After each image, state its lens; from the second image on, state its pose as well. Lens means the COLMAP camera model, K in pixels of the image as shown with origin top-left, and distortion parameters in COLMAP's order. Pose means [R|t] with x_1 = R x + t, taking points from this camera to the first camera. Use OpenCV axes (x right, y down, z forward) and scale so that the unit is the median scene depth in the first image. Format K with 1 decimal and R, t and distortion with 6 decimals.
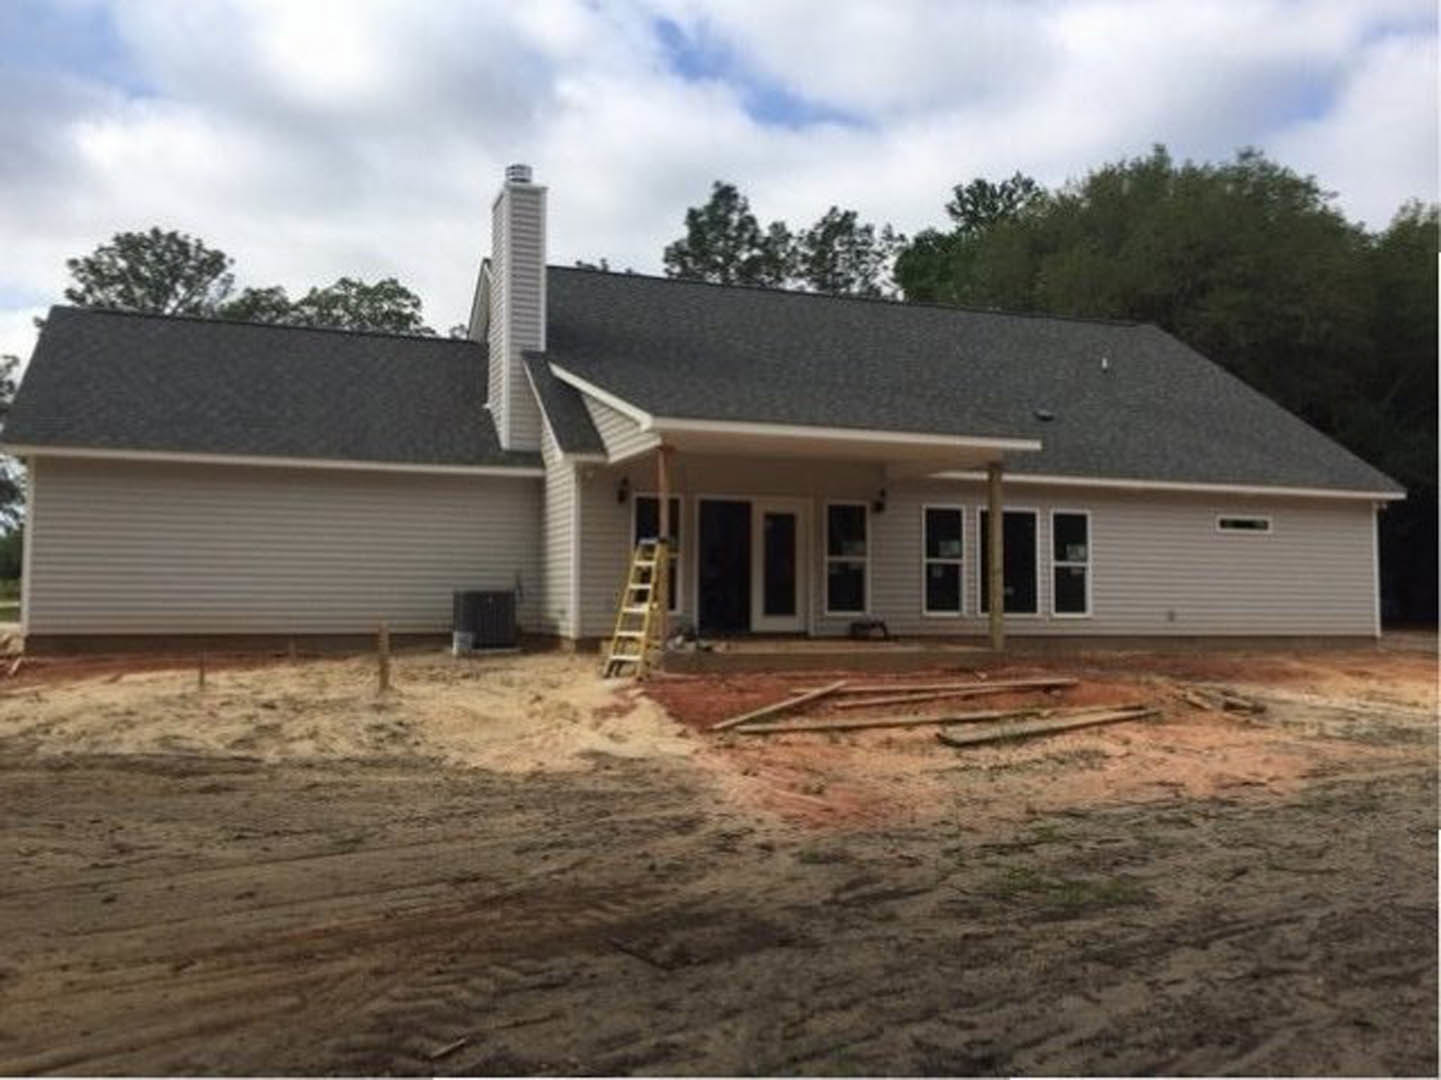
lens RADIAL K [[1199.4, 0, 720.5], [0, 1199.4, 540.0], [0, 0, 1]] dist [-0.150248, -0.000439]
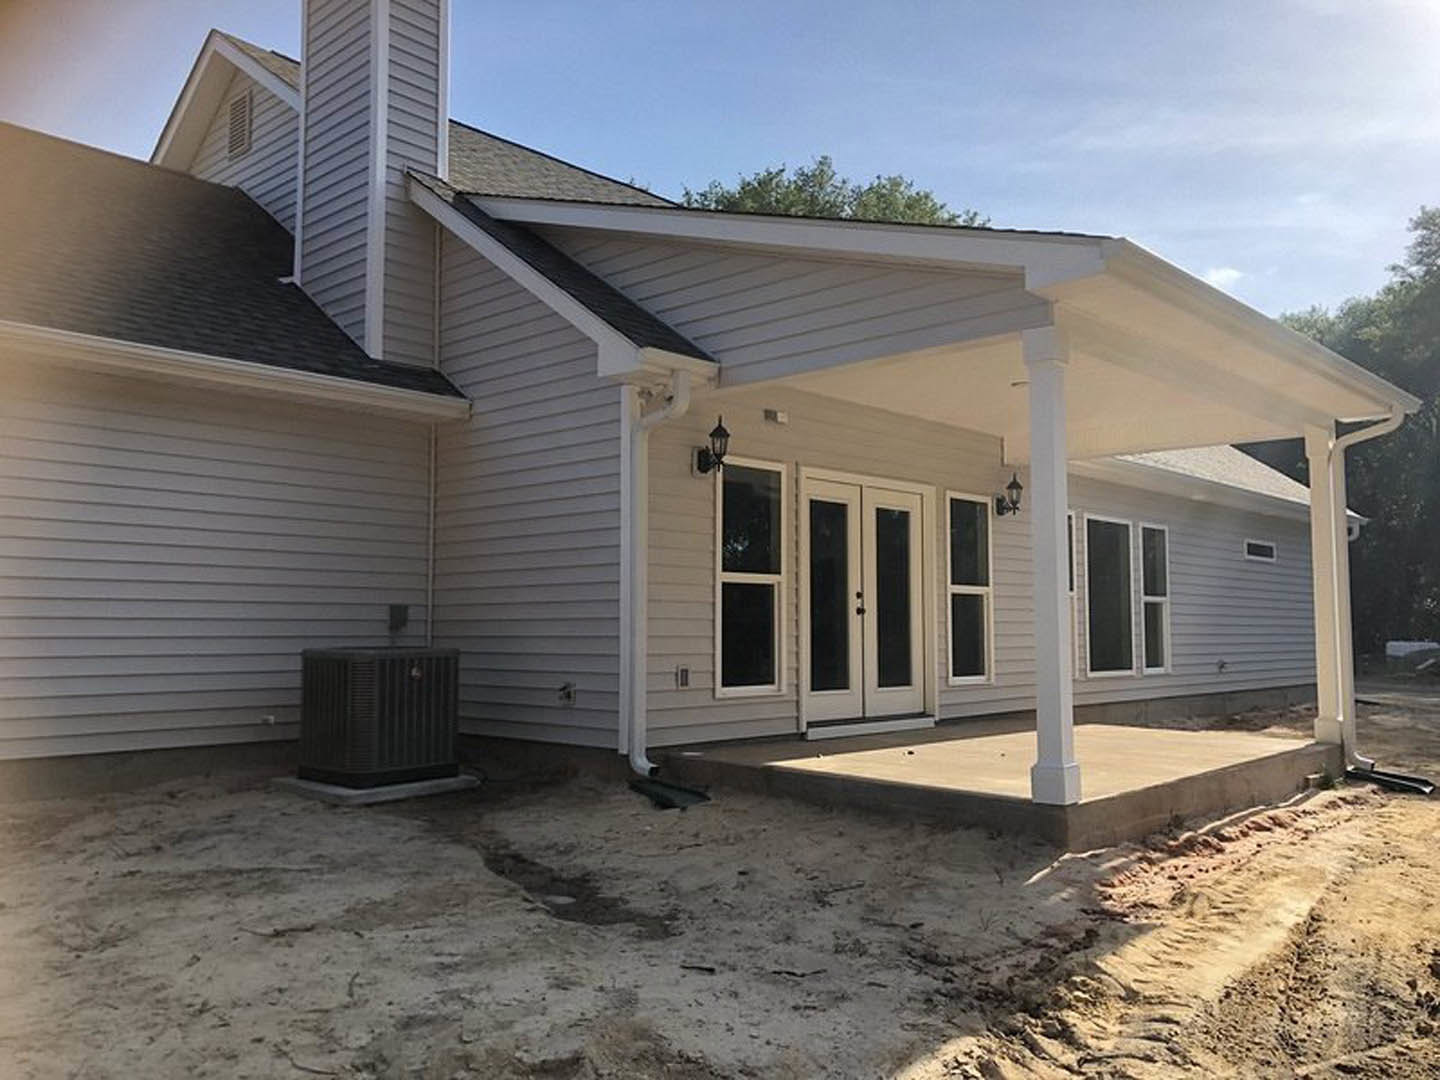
lens RADIAL K [[1198.6, 0, 720.0], [0, 1198.6, 540.0], [0, 0, 1]] dist [-0.150248, -0.000439]
pose [[0.906944, 0.032495, 0.419997, -0.258794], [-0.028745, 0.999470, -0.015254, 0.003144], [-0.420270, 0.001762, 0.907397, 0.504385]]
